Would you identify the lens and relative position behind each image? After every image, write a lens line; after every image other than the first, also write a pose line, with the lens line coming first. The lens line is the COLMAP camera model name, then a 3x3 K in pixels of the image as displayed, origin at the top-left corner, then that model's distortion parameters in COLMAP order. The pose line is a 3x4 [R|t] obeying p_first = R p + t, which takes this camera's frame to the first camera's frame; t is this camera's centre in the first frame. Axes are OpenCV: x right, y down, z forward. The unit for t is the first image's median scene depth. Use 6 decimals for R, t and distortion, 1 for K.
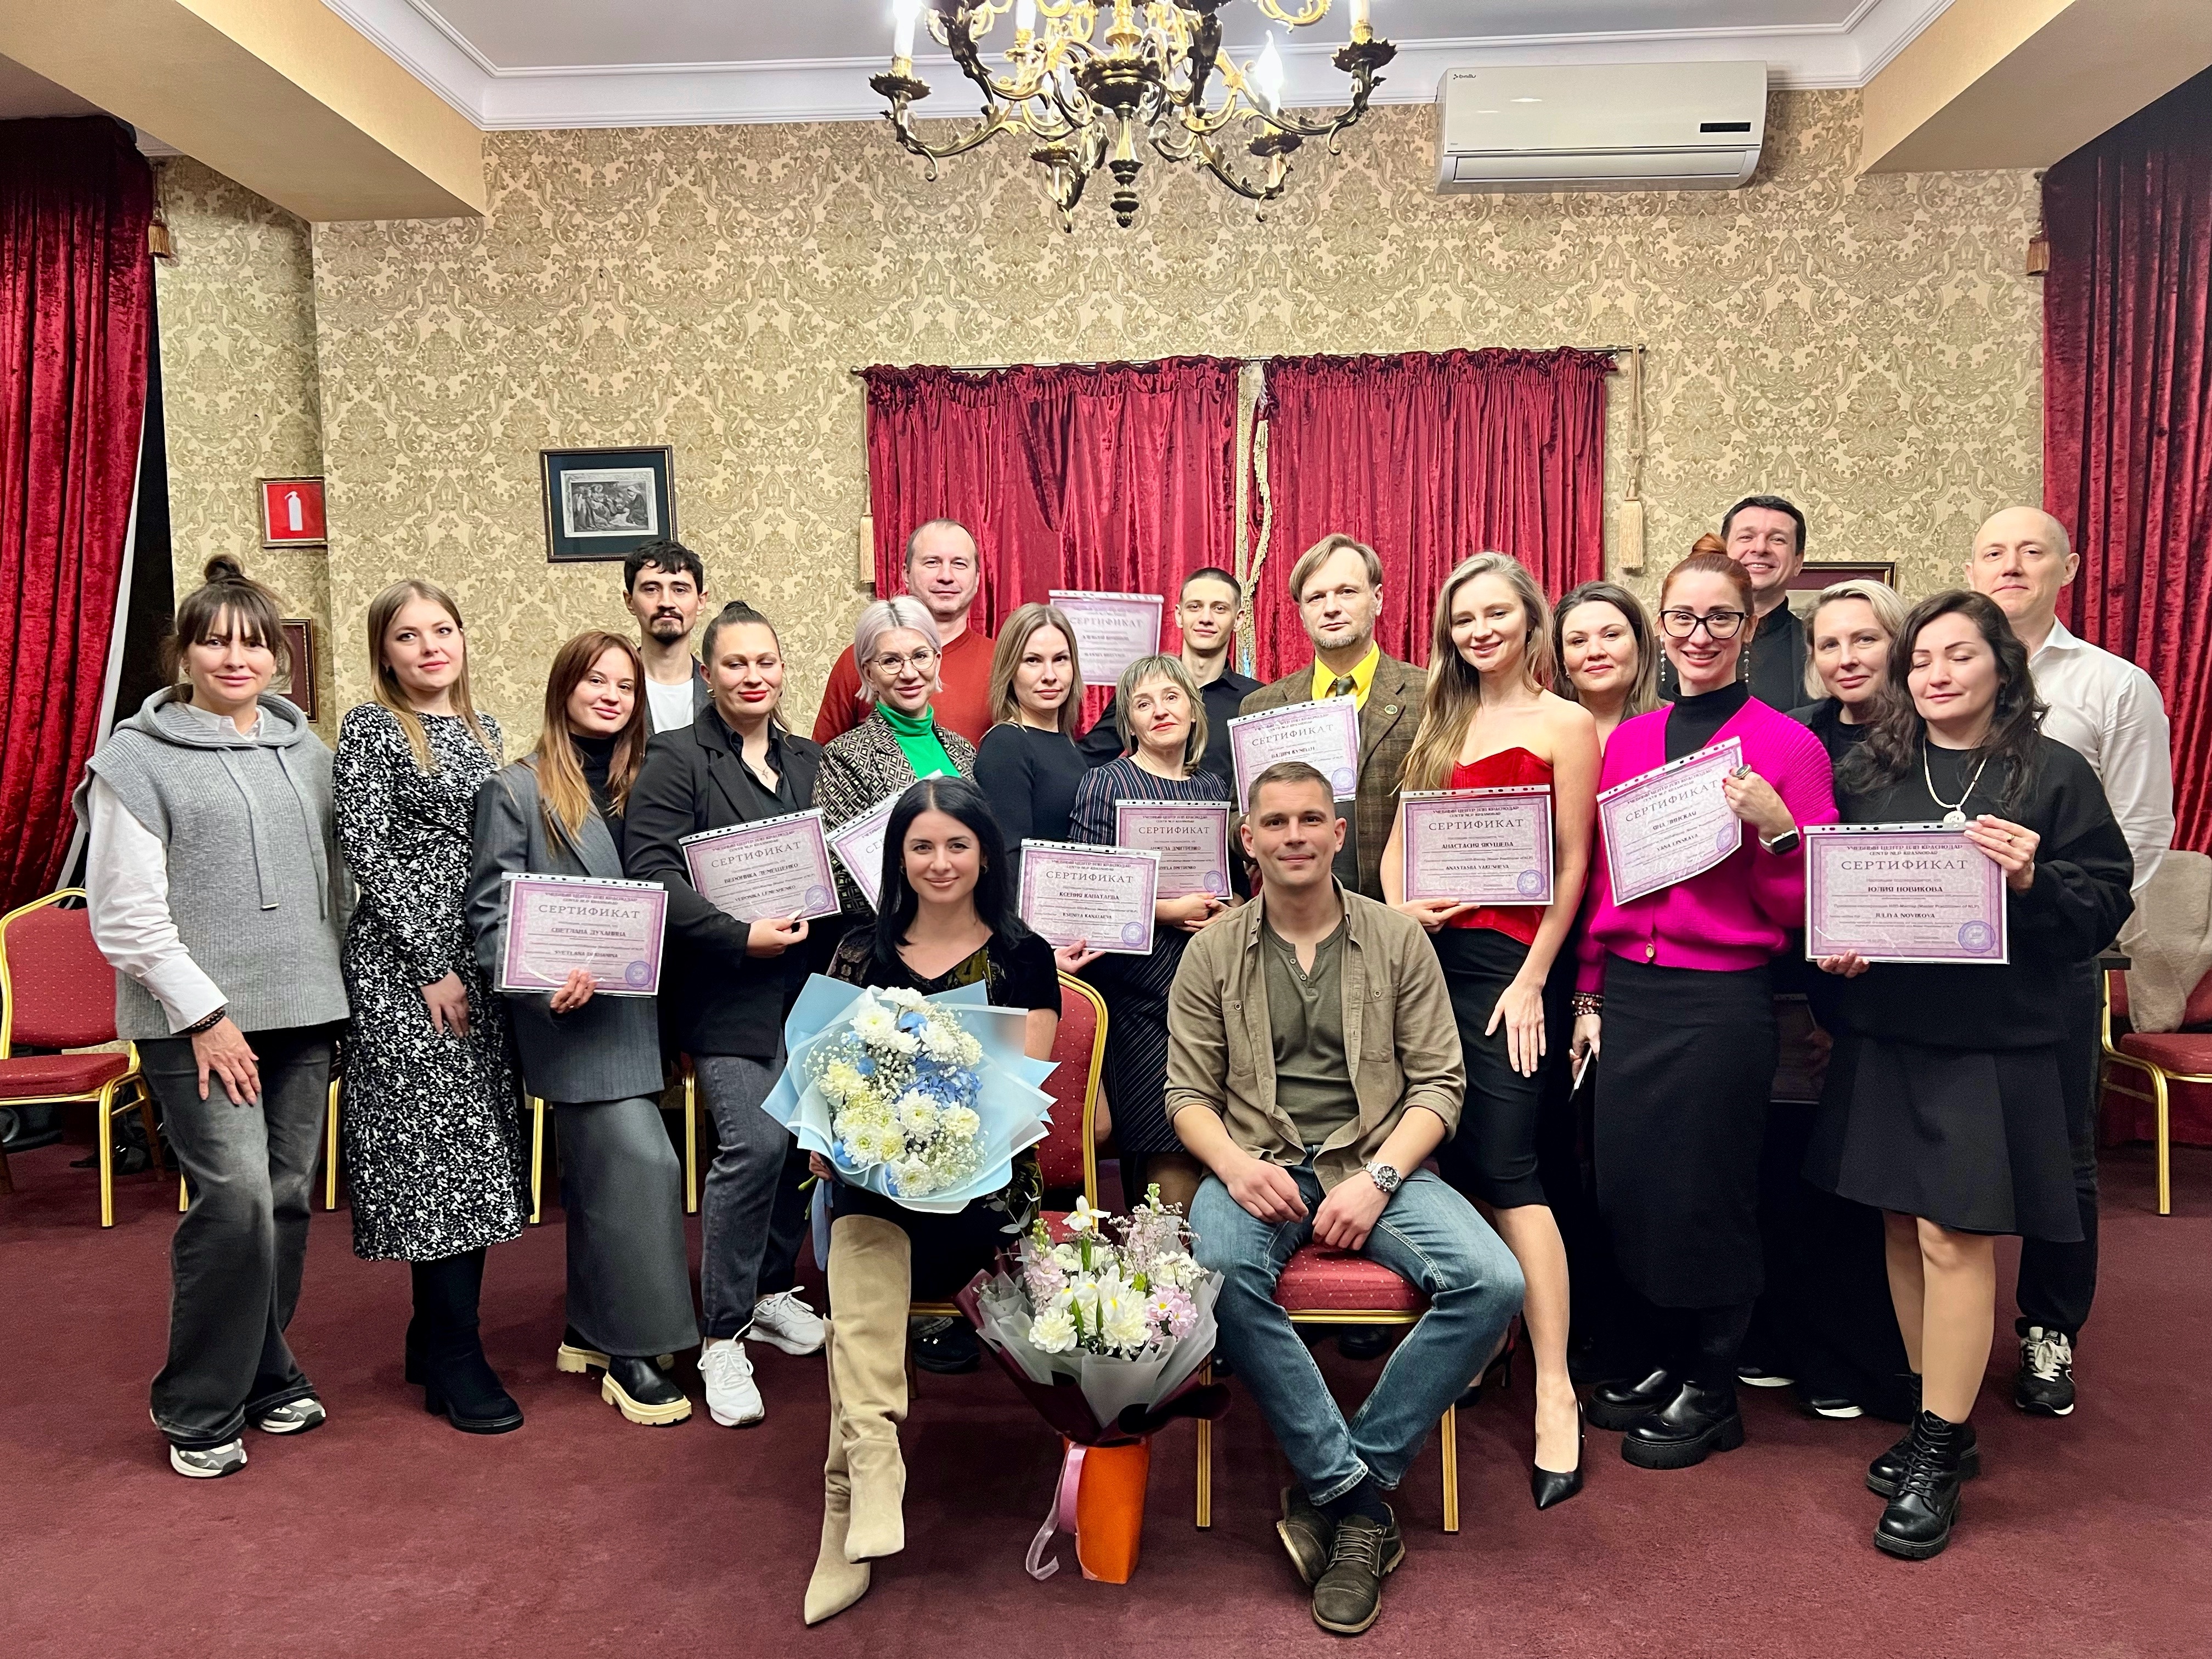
lens RADIAL K [[1652.7, 0, 1108.6], [0, 1652.7, 823.9], [0, 0, 1]] dist [0.074546, -0.081895]
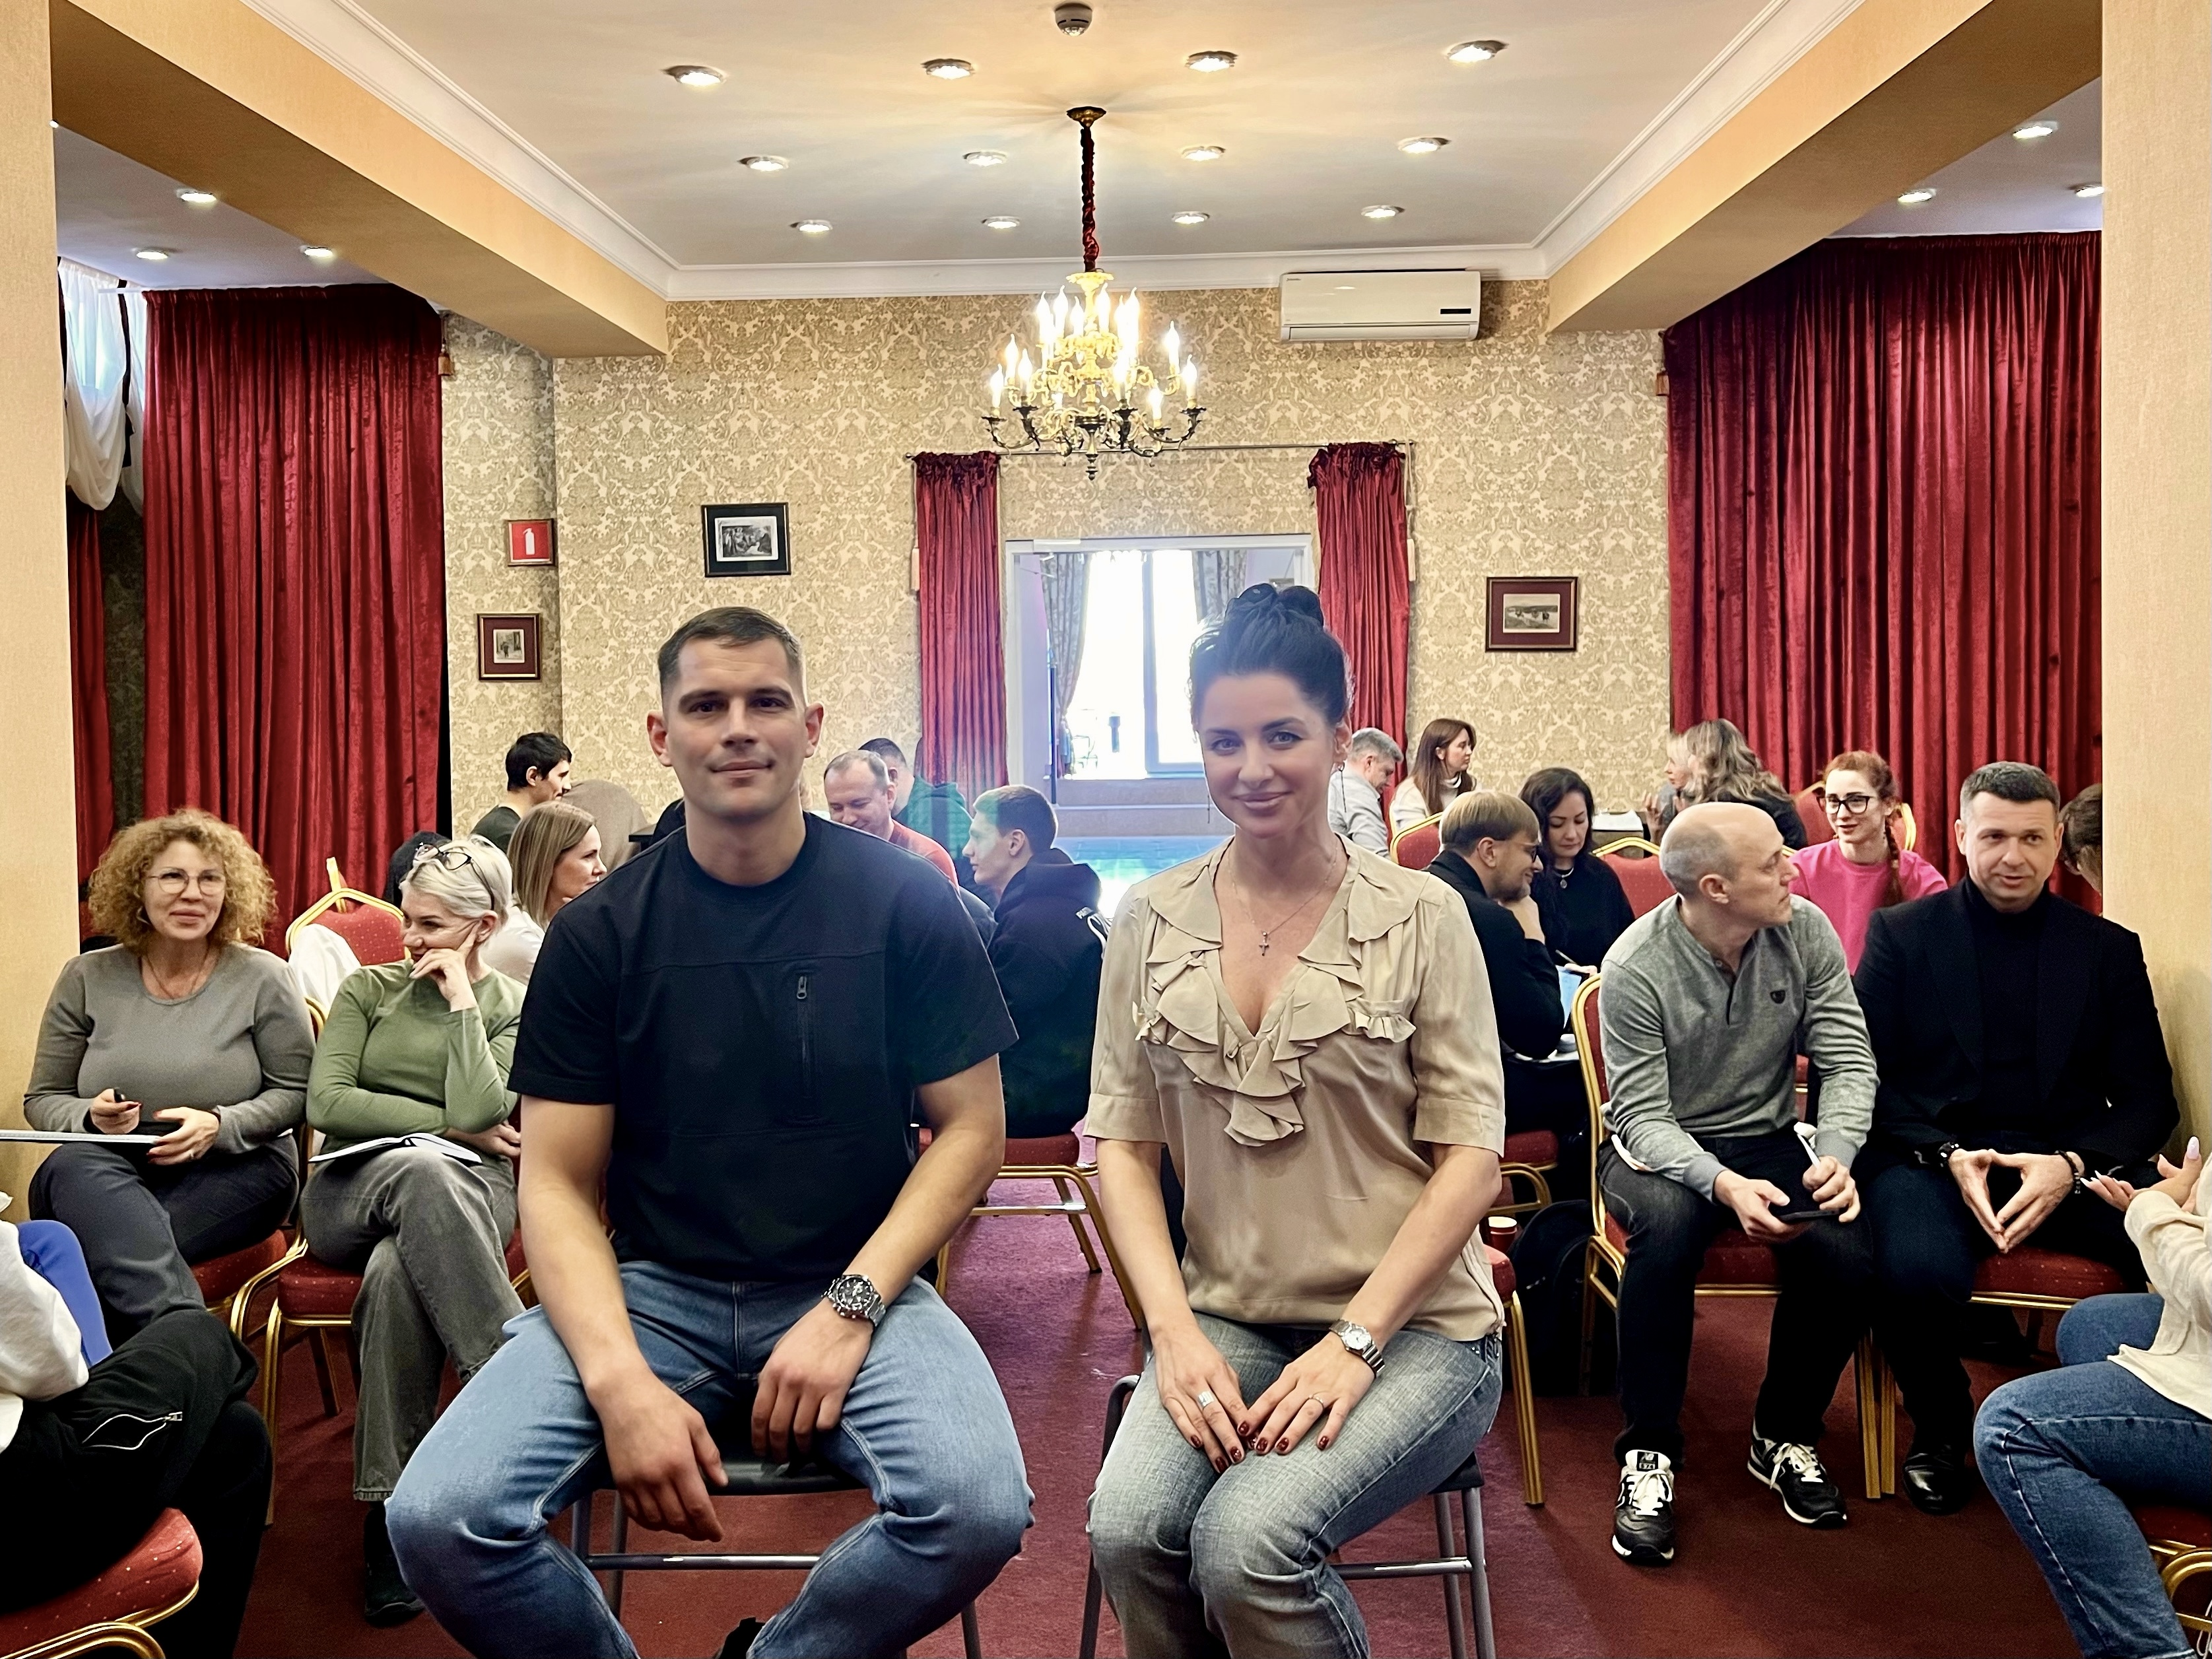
lens RADIAL K [[1652.8, 0, 1041.4], [0, 1652.8, 676.6], [0, 0, 1]] dist [0.074546, -0.081895]
pose [[0.999978, -0.004031, -0.005278, -0.020511], [0.003776, 0.998865, -0.047475, 0.007760], [0.005463, 0.047454, 0.998858, -0.524325]]
